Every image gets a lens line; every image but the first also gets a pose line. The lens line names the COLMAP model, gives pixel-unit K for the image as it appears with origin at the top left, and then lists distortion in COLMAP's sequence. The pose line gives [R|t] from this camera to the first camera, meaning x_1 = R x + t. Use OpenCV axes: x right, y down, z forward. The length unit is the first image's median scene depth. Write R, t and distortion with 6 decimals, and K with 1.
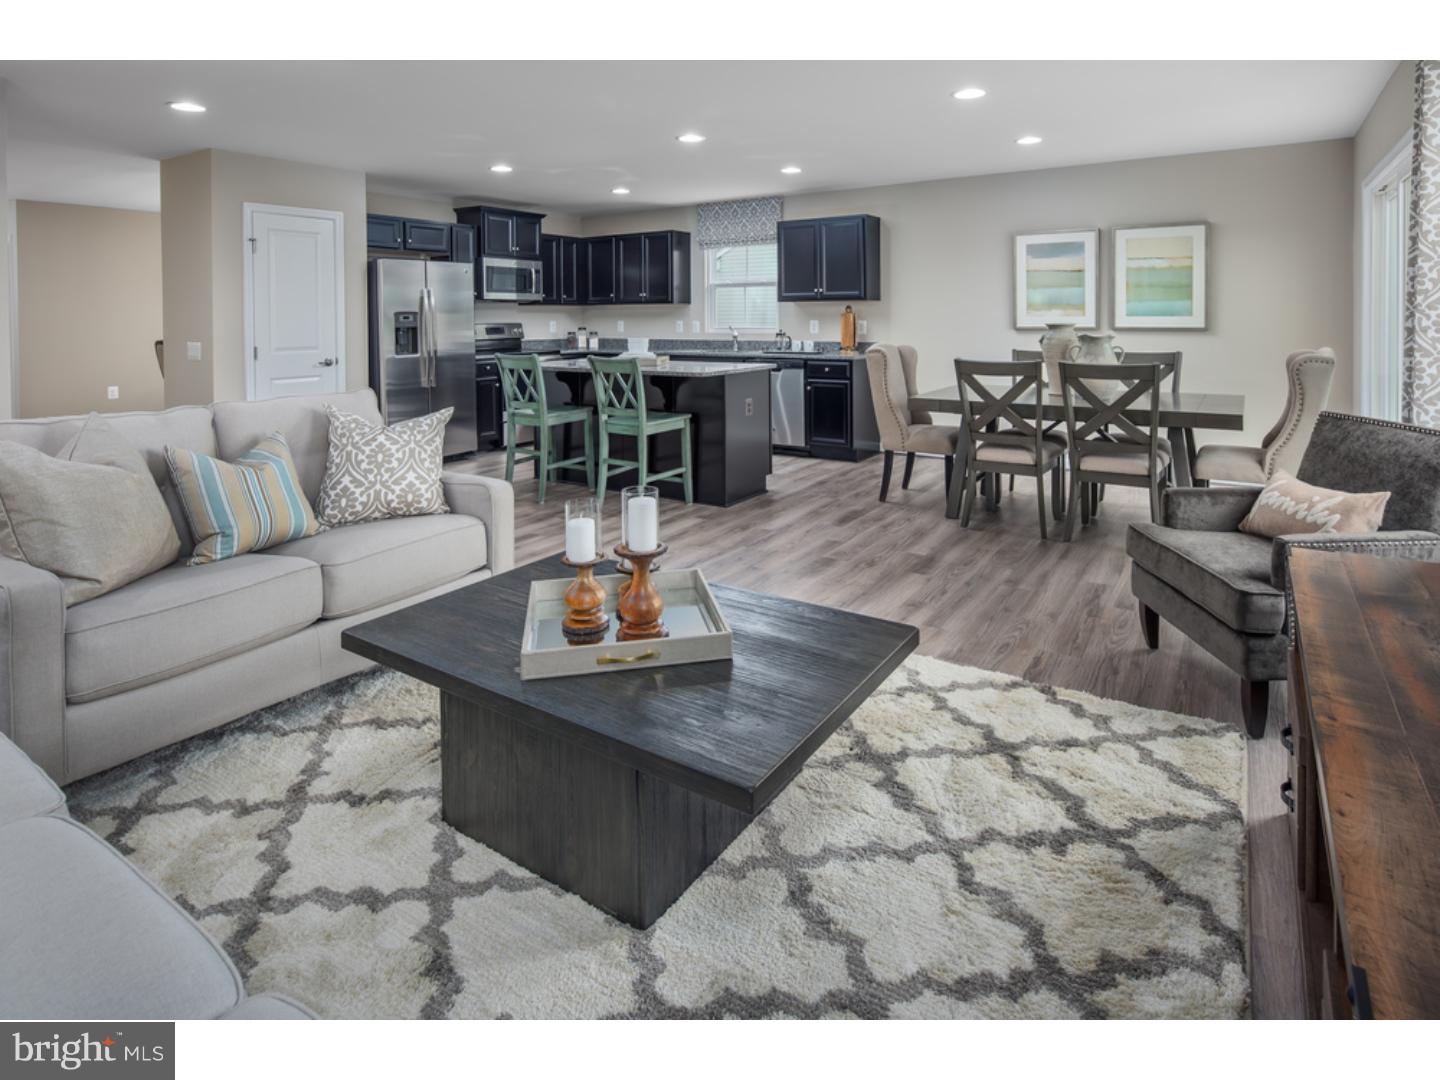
lens RADIAL K [[784.0, 0, 724.5], [0, 784.0, 382.5], [0, 0, 1]] dist [-0.000594, -0.000029]
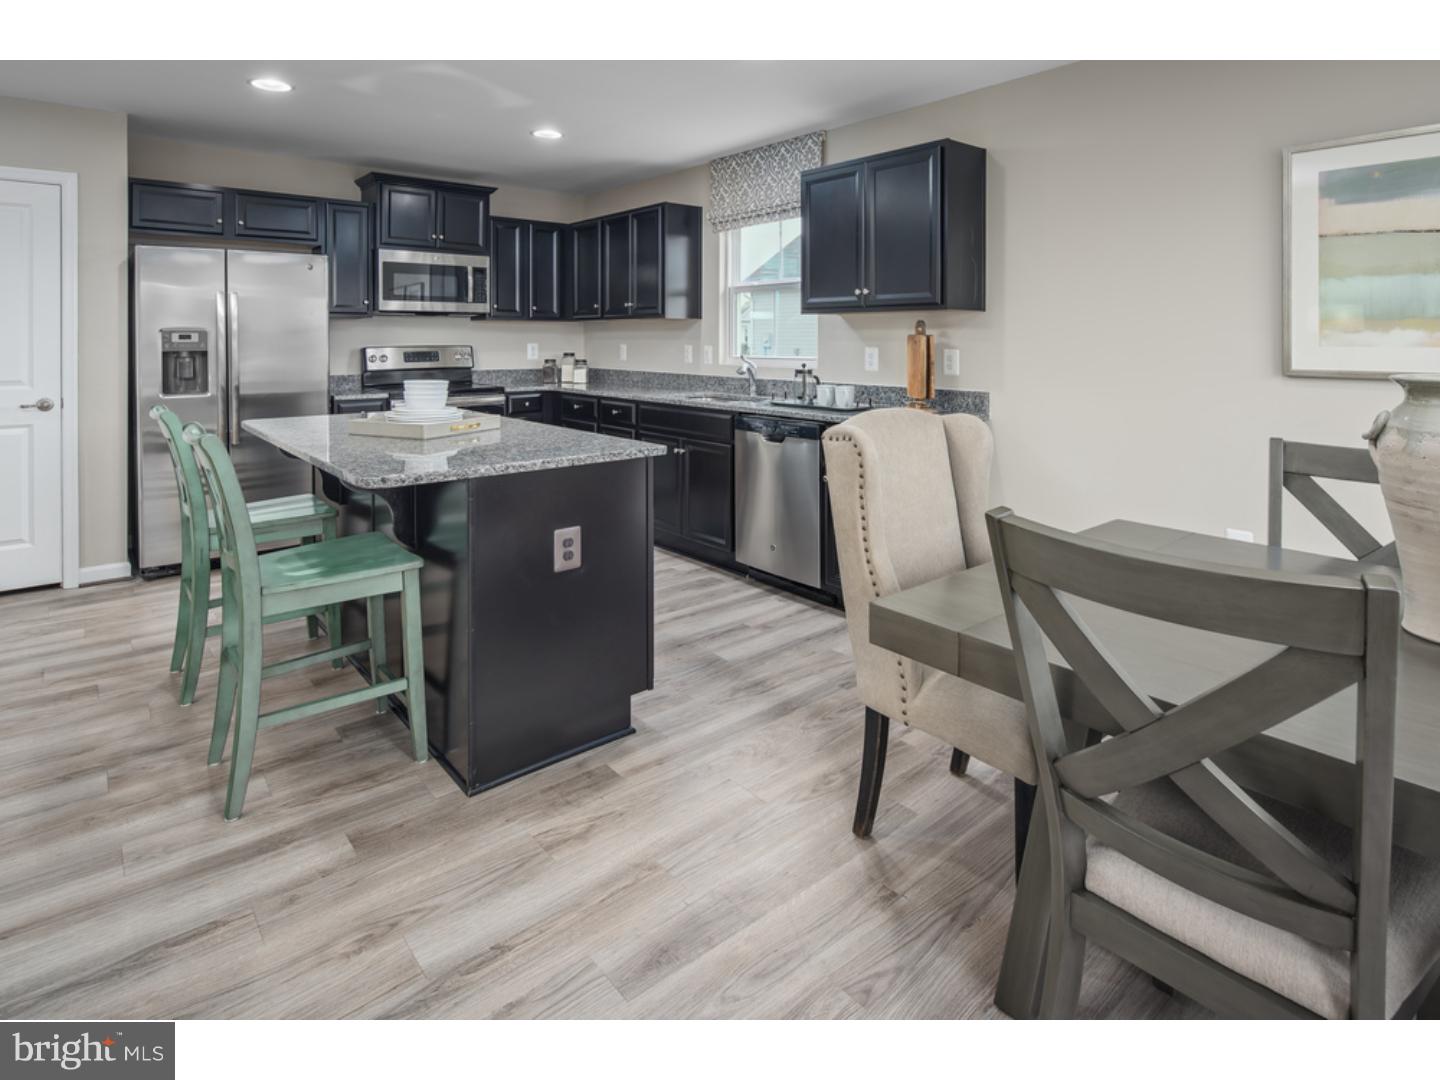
lens RADIAL K [[783.2, 0, 718.9], [0, 783.2, 379.7], [0, 0, 1]] dist [-0.018801, -0.000641]
pose [[0.957674, 0.024106, -0.286843, 0.183524], [-0.032474, 0.999173, -0.024452, -0.042608], [0.286017, 0.032732, 0.957665, 0.475193]]
